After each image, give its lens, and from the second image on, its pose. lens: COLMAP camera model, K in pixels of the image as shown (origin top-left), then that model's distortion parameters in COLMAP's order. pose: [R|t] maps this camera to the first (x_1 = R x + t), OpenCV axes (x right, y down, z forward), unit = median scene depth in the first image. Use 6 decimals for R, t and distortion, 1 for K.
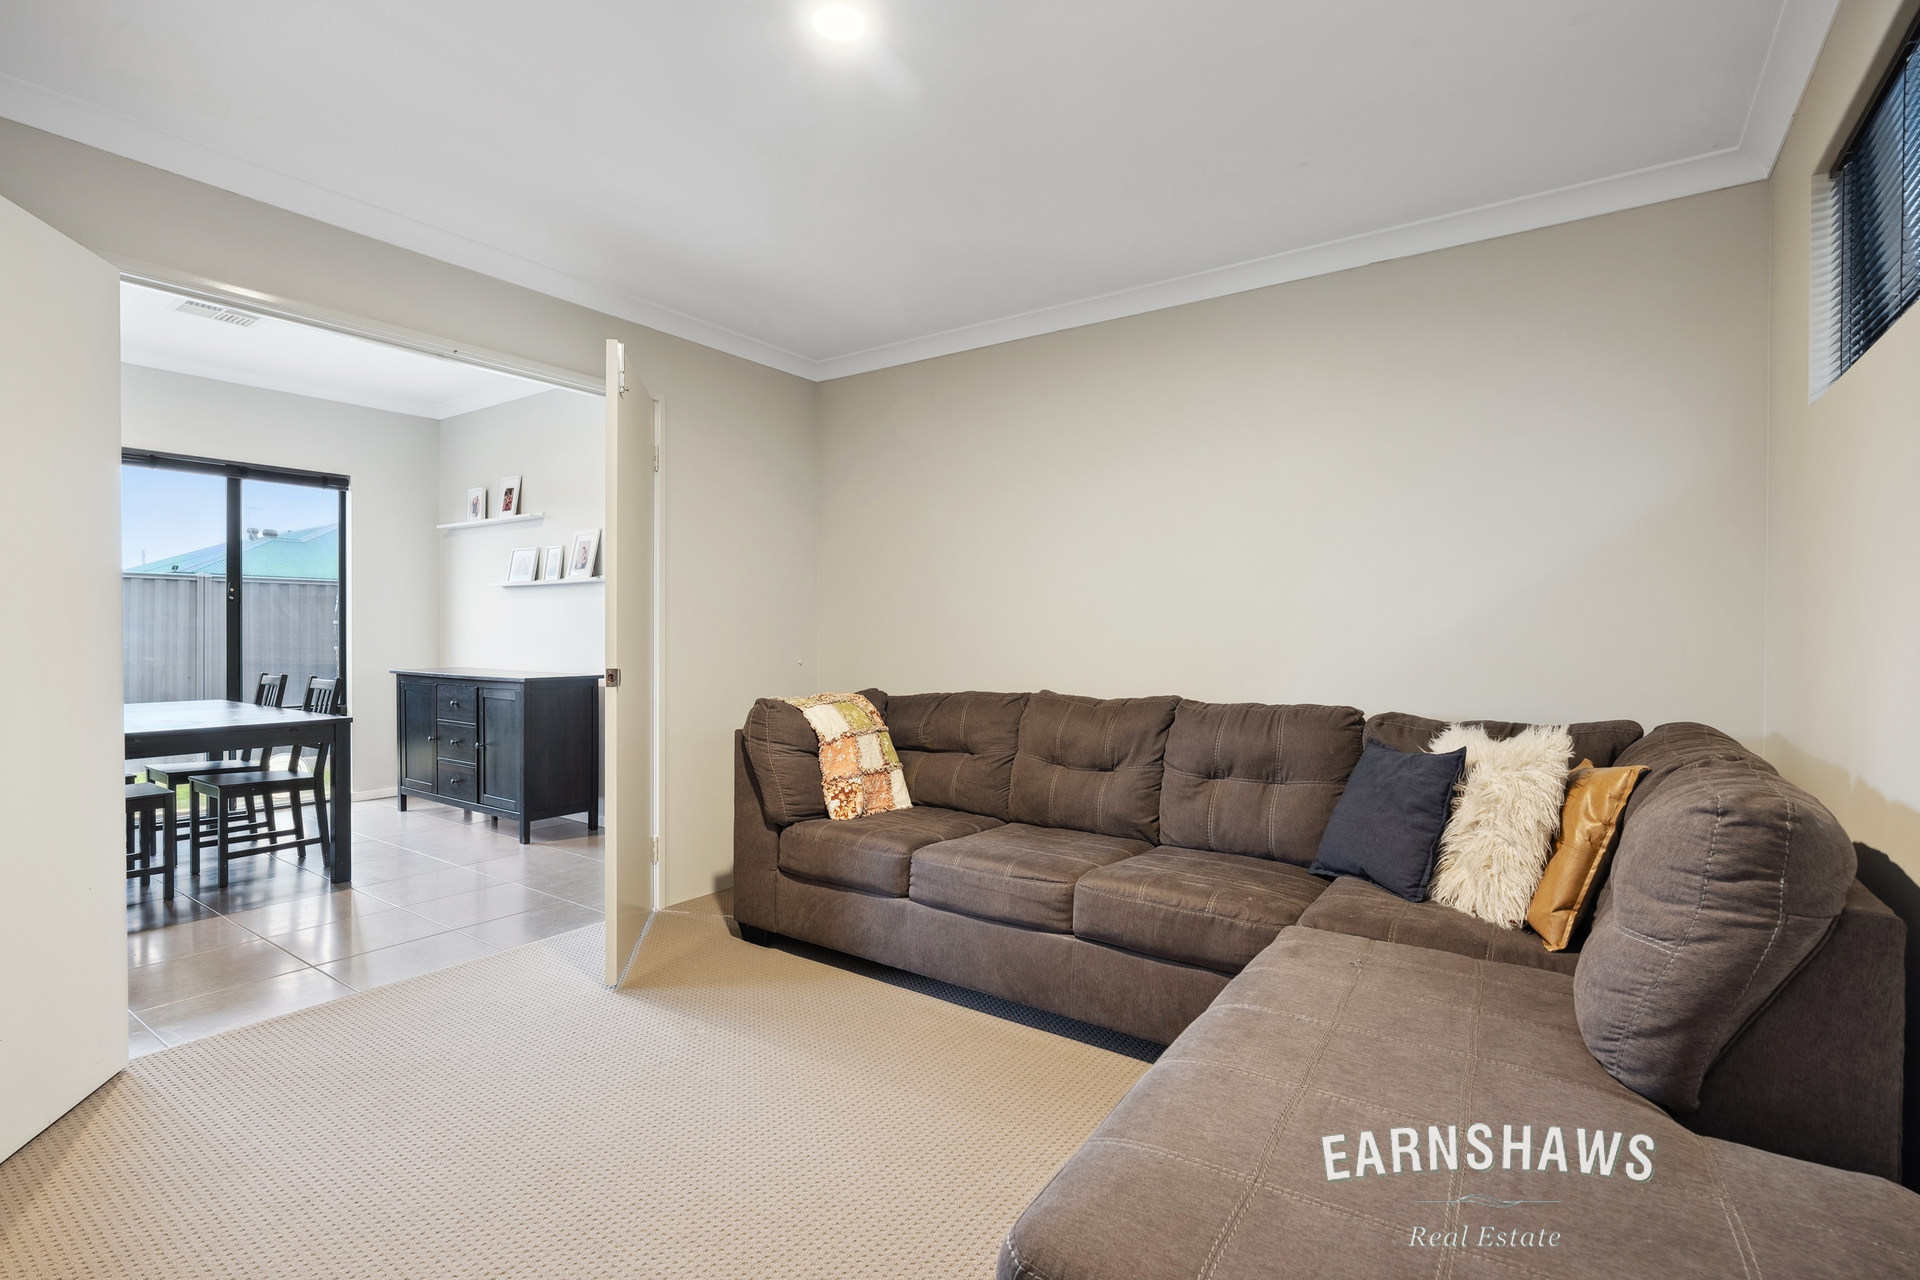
lens RADIAL K [[885.3, 0, 961.2], [0, 885.3, 629.1], [0, 0, 1]] dist [-0.010002, -0.000138]
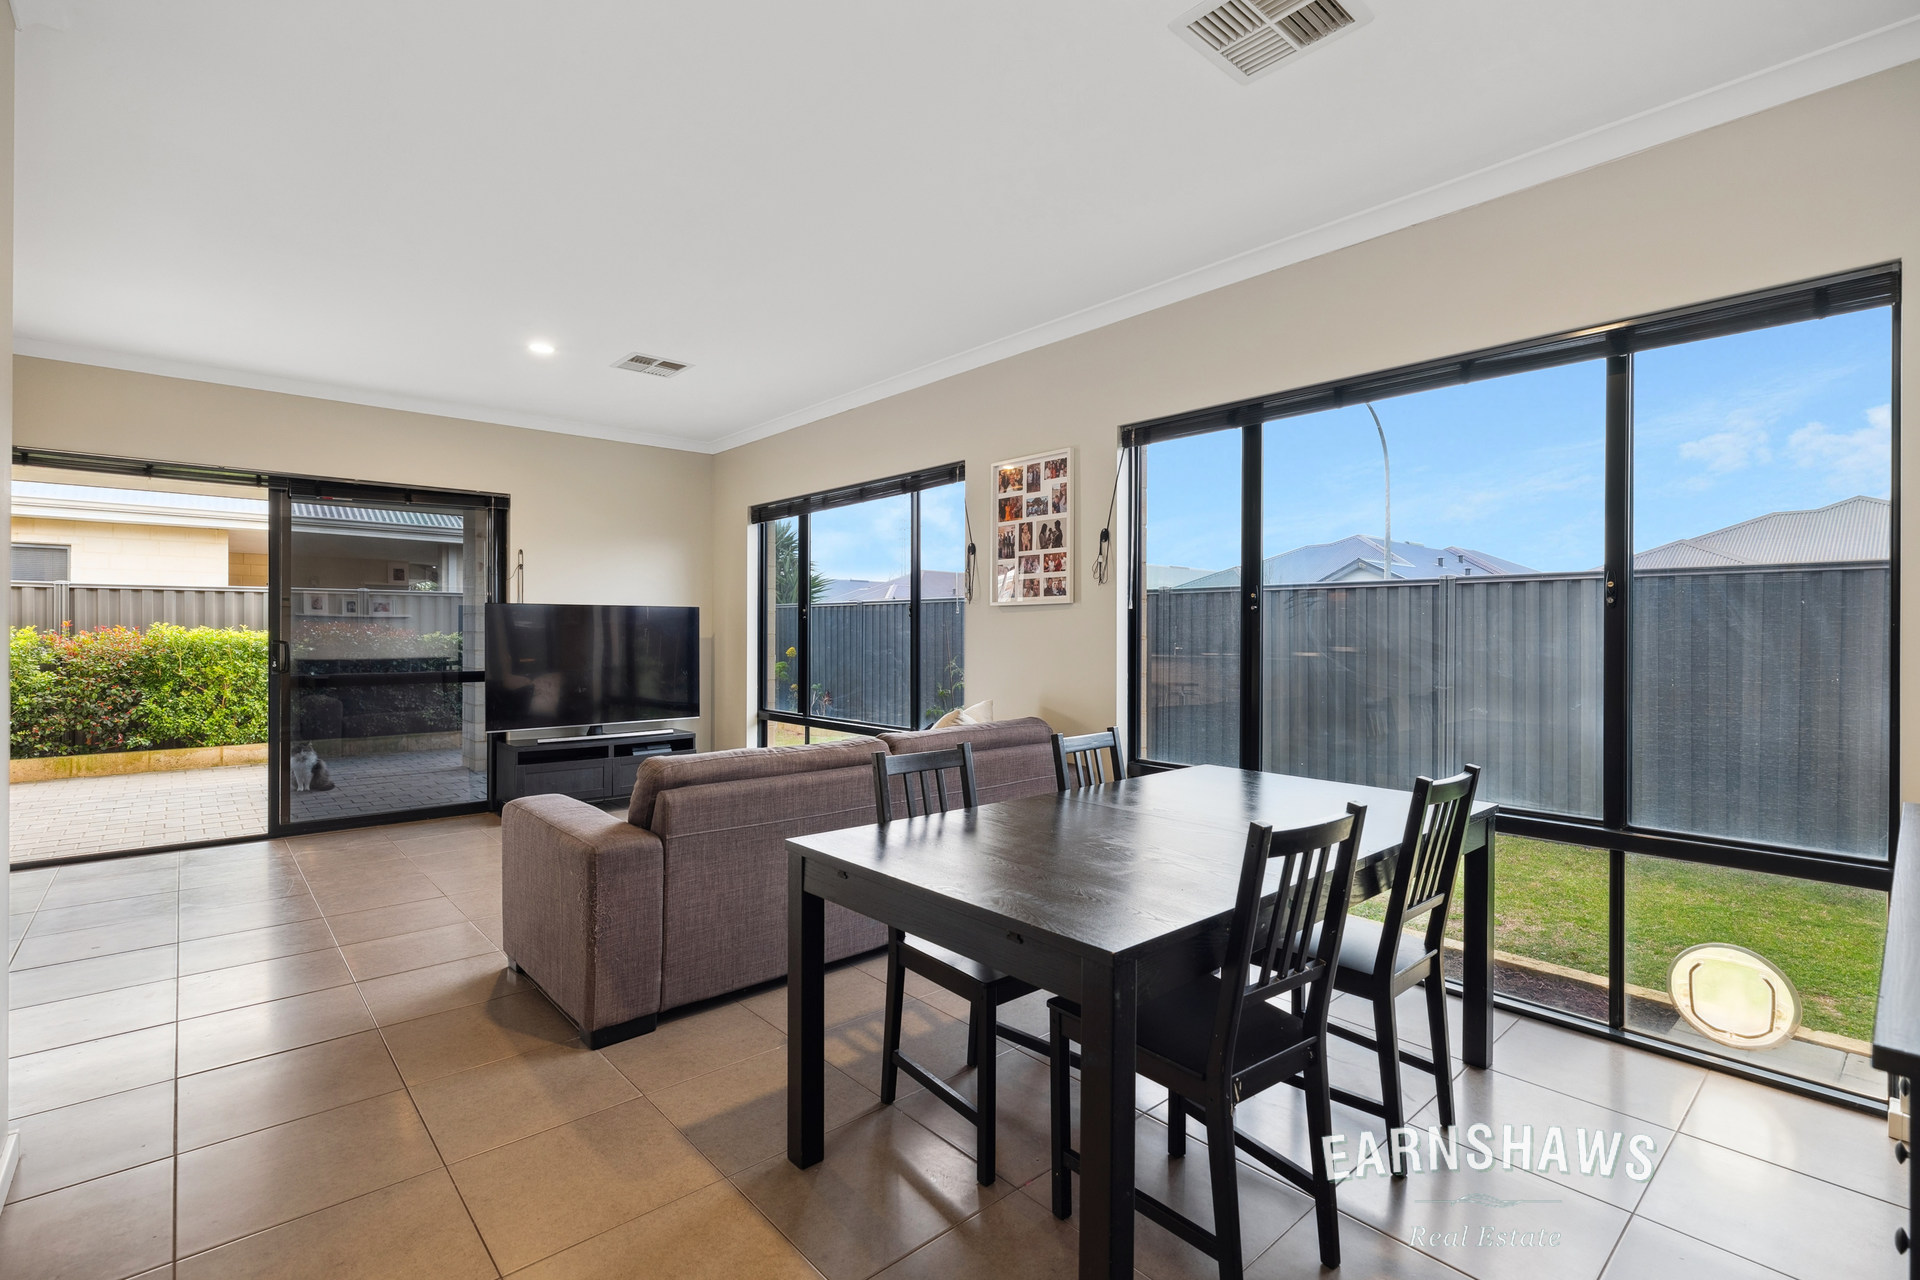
lens RADIAL K [[880.5, 0, 959.9], [0, 880.5, 629.8], [0, 0, 1]] dist [-0.000695, 0.000082]
pose [[-0.231420, -0.000931, -0.972854, -0.255008], [-0.004127, 0.999991, 0.000025, -0.015342], [0.972845, 0.004021, -0.231422, 0.744542]]
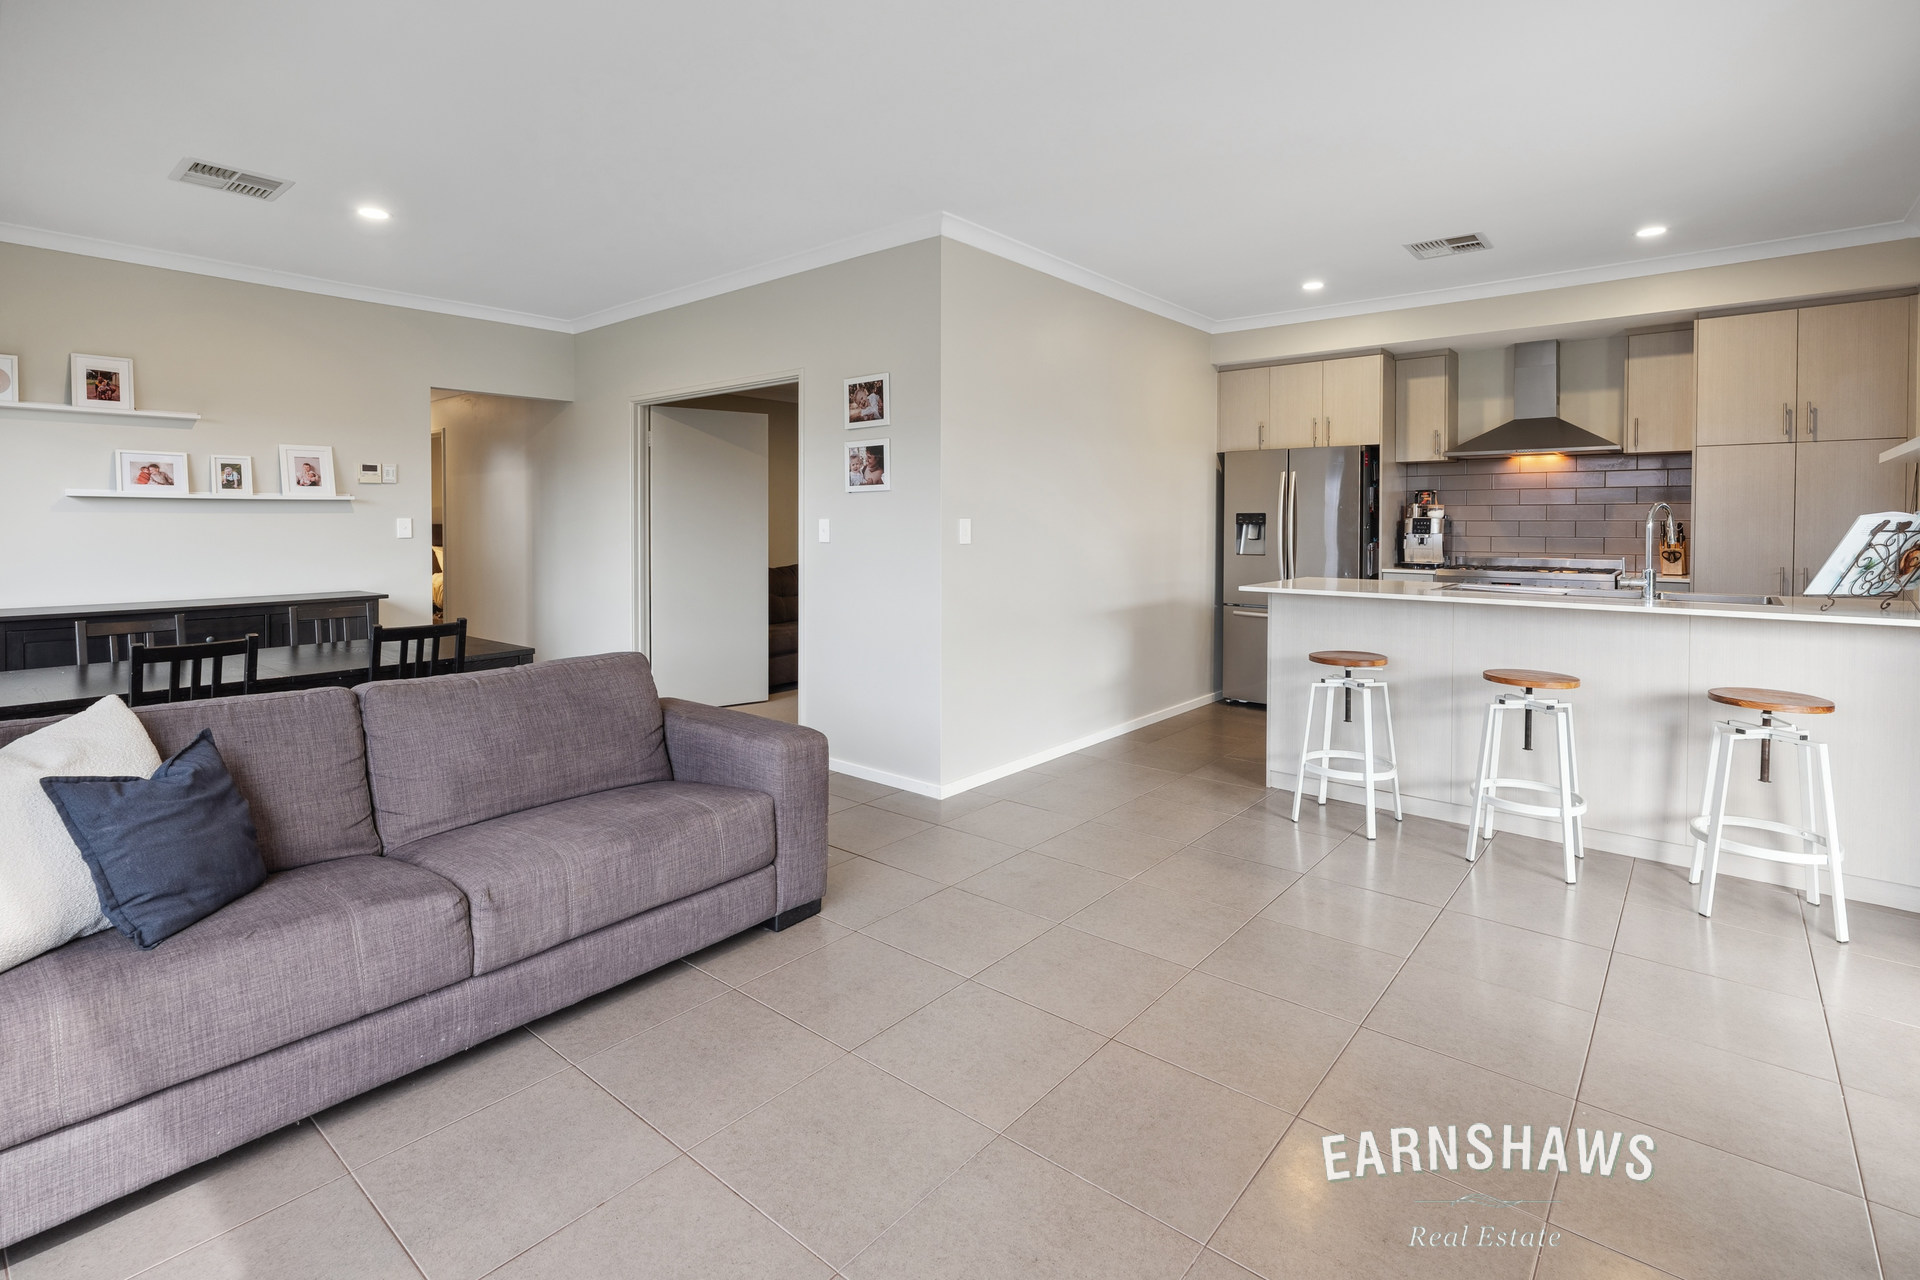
lens RADIAL K [[909.7, 0, 960.9], [0, 909.7, 538.1], [0, 0, 1]] dist [-0.001393, -0.000093]
pose [[0.082928, -0.018641, 0.996381, -1.300306], [0.001339, 0.999826, 0.018594, -0.026455], [-0.996555, -0.000208, 0.082938, 0.182847]]
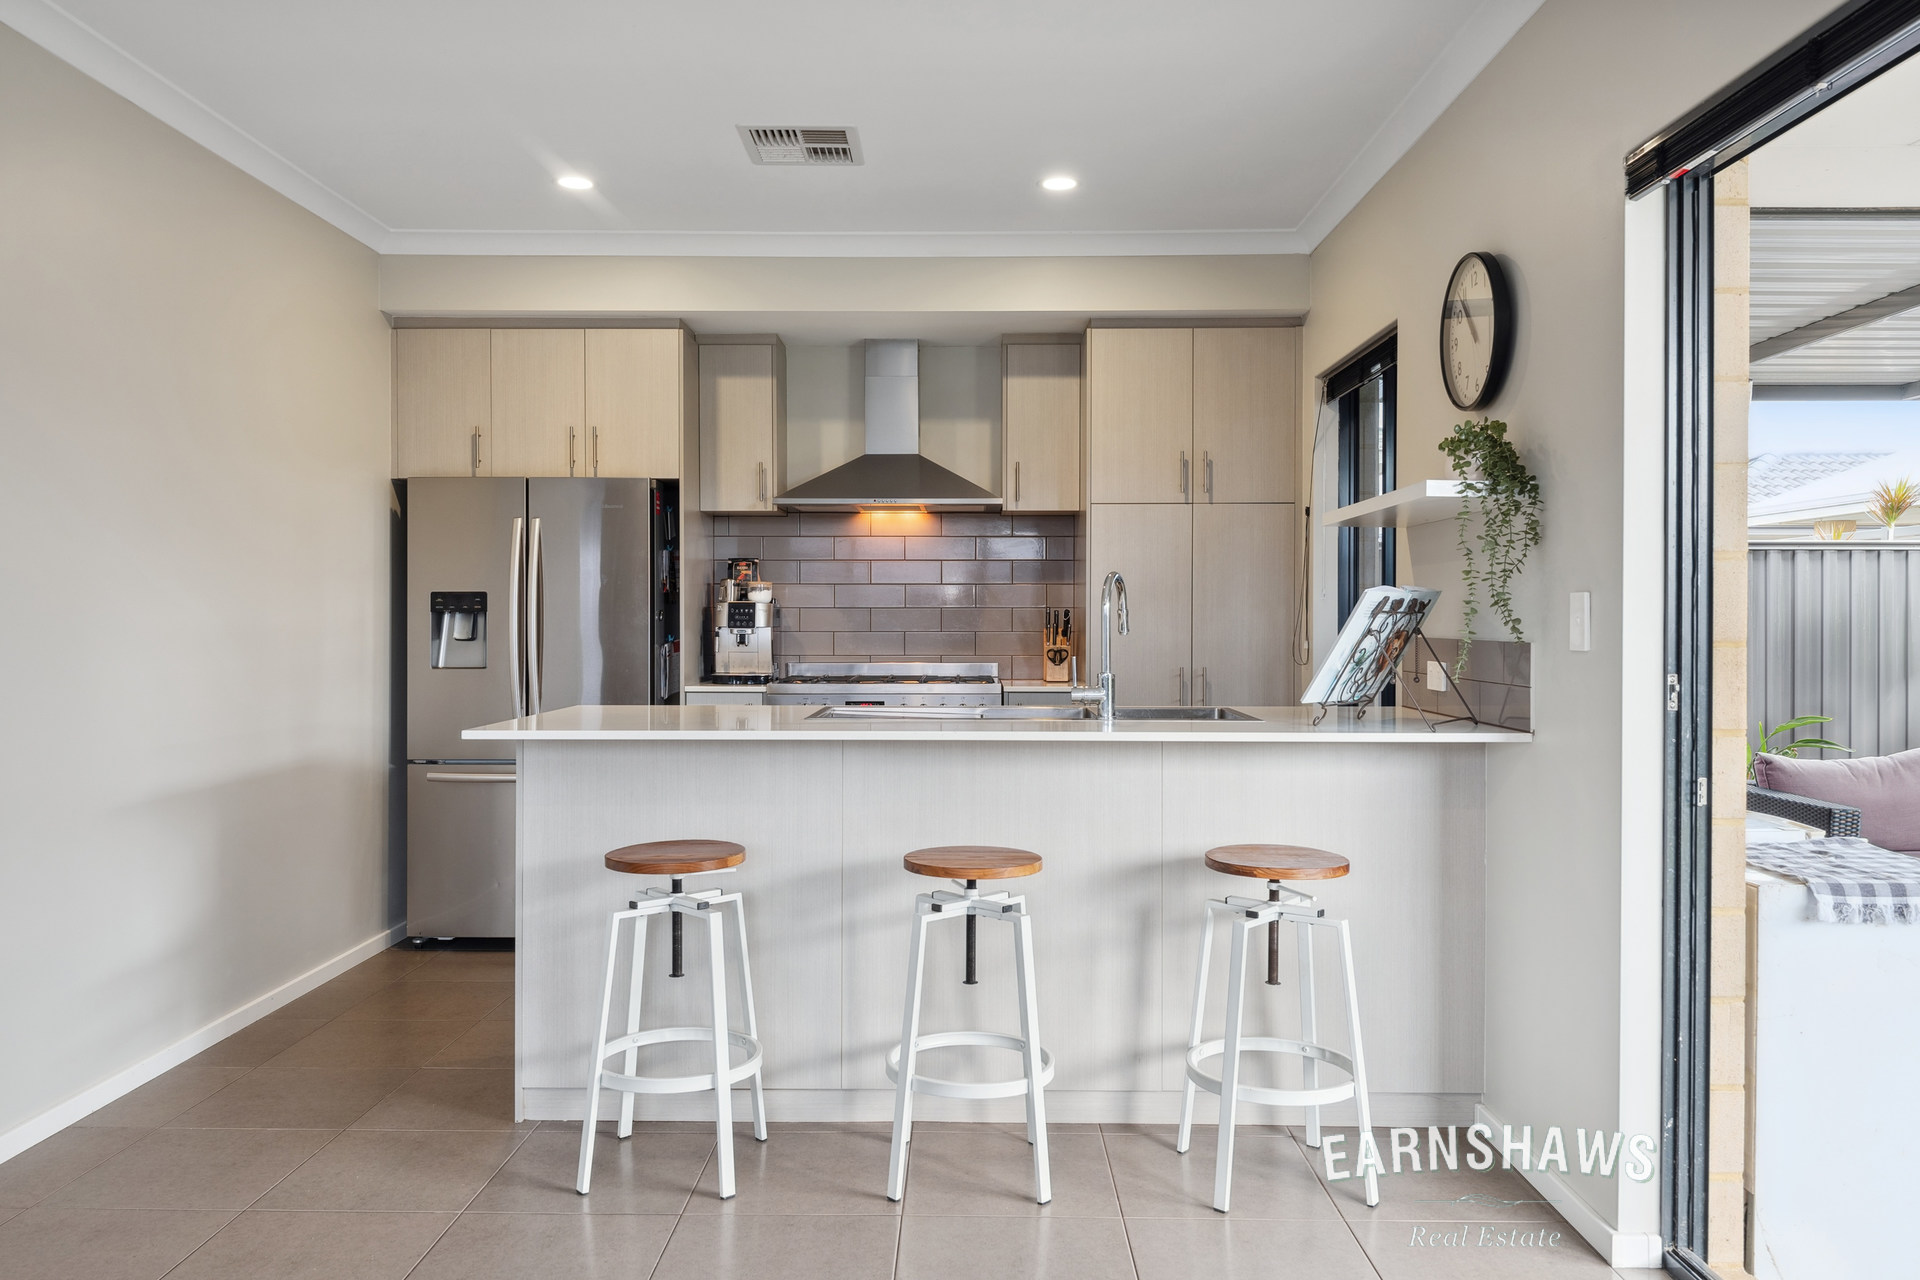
lens RADIAL K [[1360.2, 0, 964.2], [0, 1360.2, 633.2], [0, 0, 1]] dist [0.022063, -0.005508]
pose [[-0.568957, -0.007760, 0.822331, -1.095549], [0.000907, 0.999949, 0.010064, -0.016784], [-0.822367, 0.006472, -0.568921, 0.162040]]
